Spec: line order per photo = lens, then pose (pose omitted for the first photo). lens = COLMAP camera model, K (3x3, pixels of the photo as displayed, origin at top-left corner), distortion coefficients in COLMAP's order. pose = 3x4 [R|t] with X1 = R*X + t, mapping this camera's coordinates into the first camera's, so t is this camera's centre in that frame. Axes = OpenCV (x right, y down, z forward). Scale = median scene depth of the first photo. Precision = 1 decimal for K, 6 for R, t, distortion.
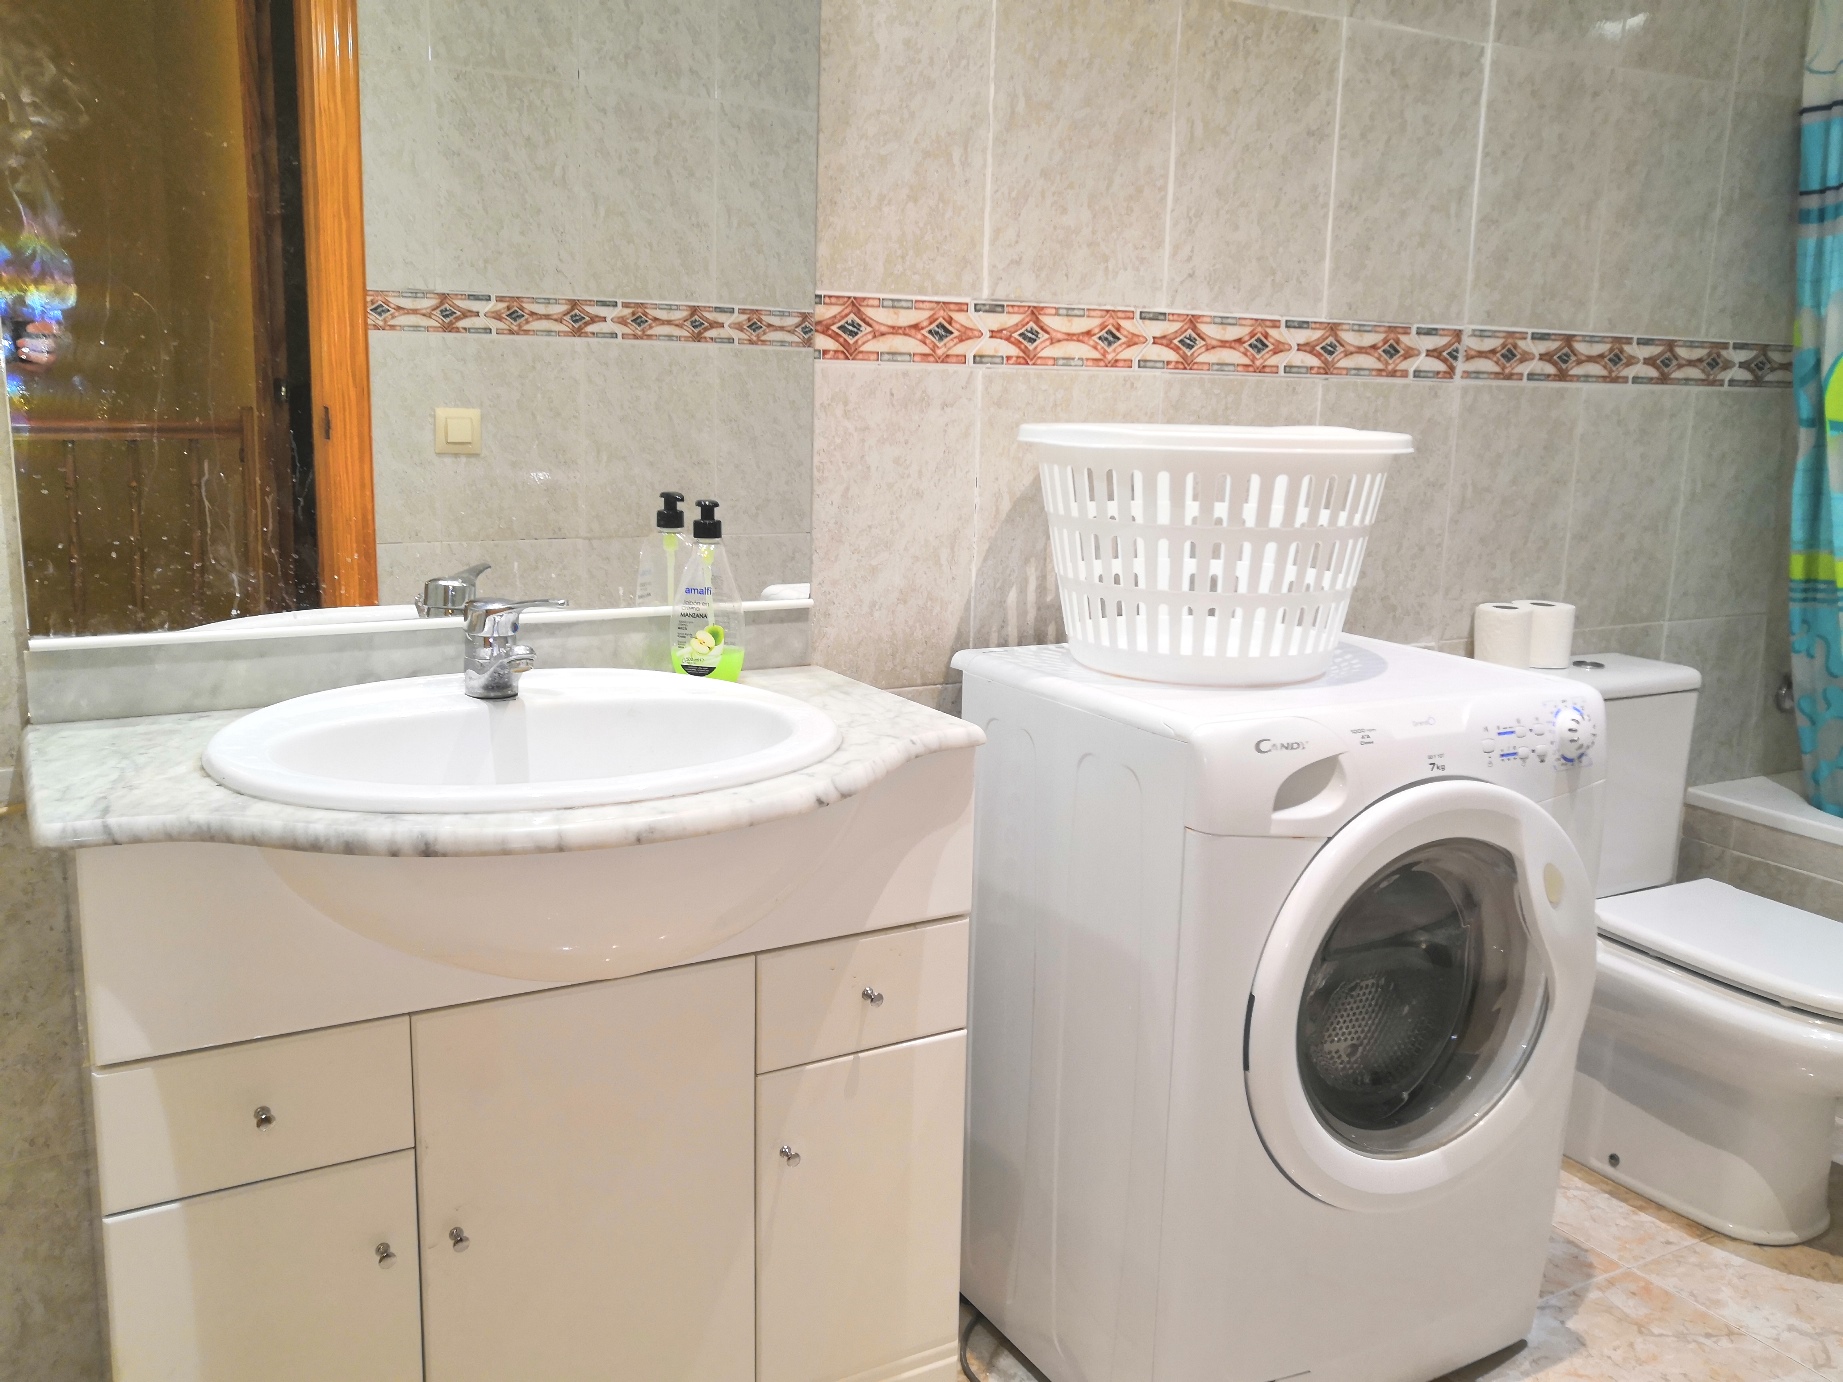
lens RADIAL K [[1566.5, 0, 926.5], [0, 1566.5, 679.8], [0, 0, 1]] dist [-0.005370, 0.040846]
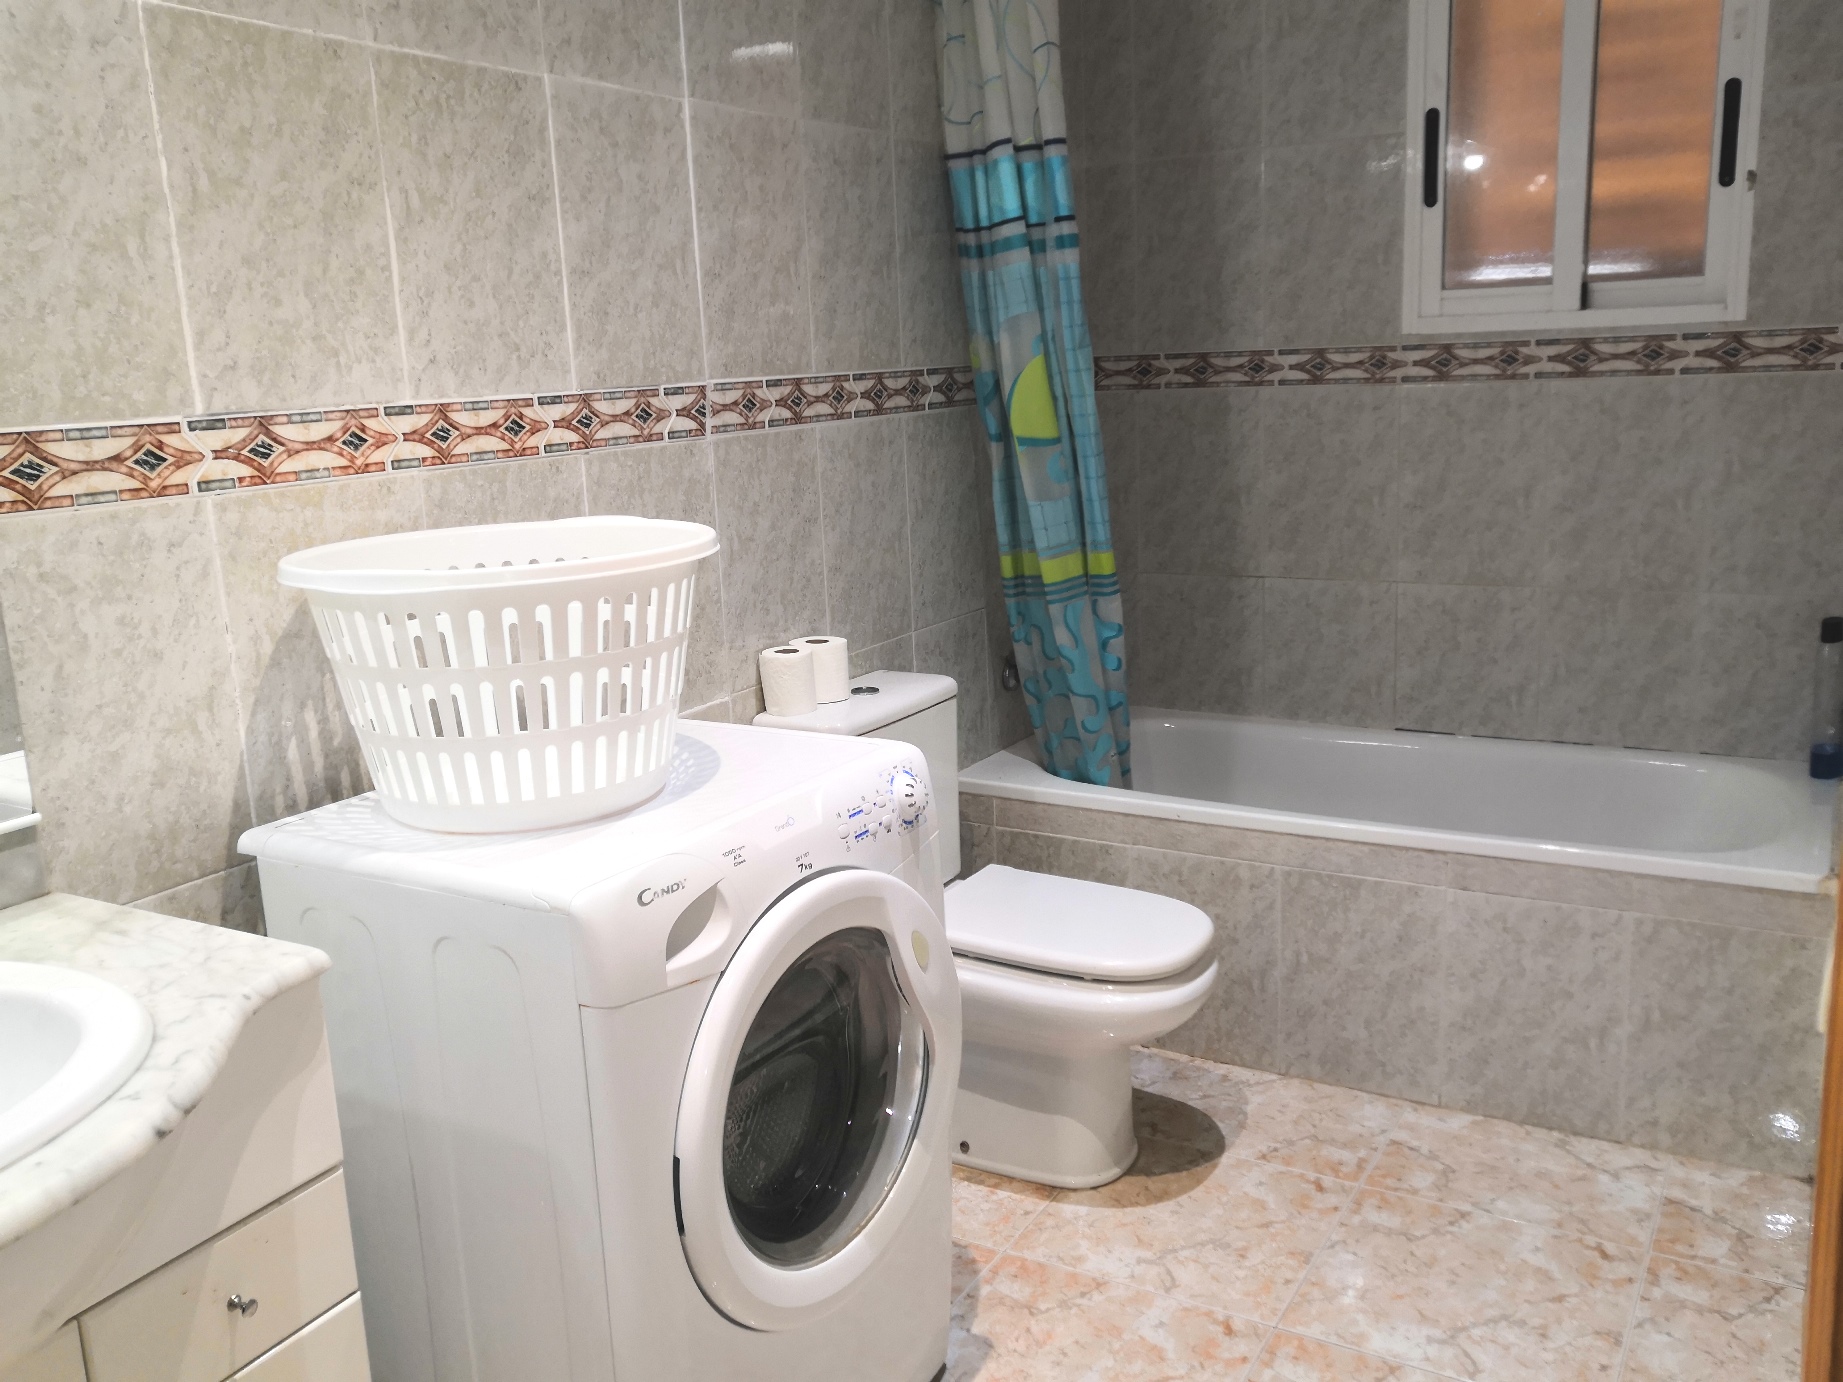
lens RADIAL K [[1566.5, 0, 927.7], [0, 1566.5, 697.6], [0, 0, 1]] dist [-0.005370, 0.040846]
pose [[0.866535, -0.167955, 0.470009, -0.042467], [0.158296, 0.985547, 0.060337, -0.077882], [-0.473349, 0.022117, 0.880597, 0.074298]]
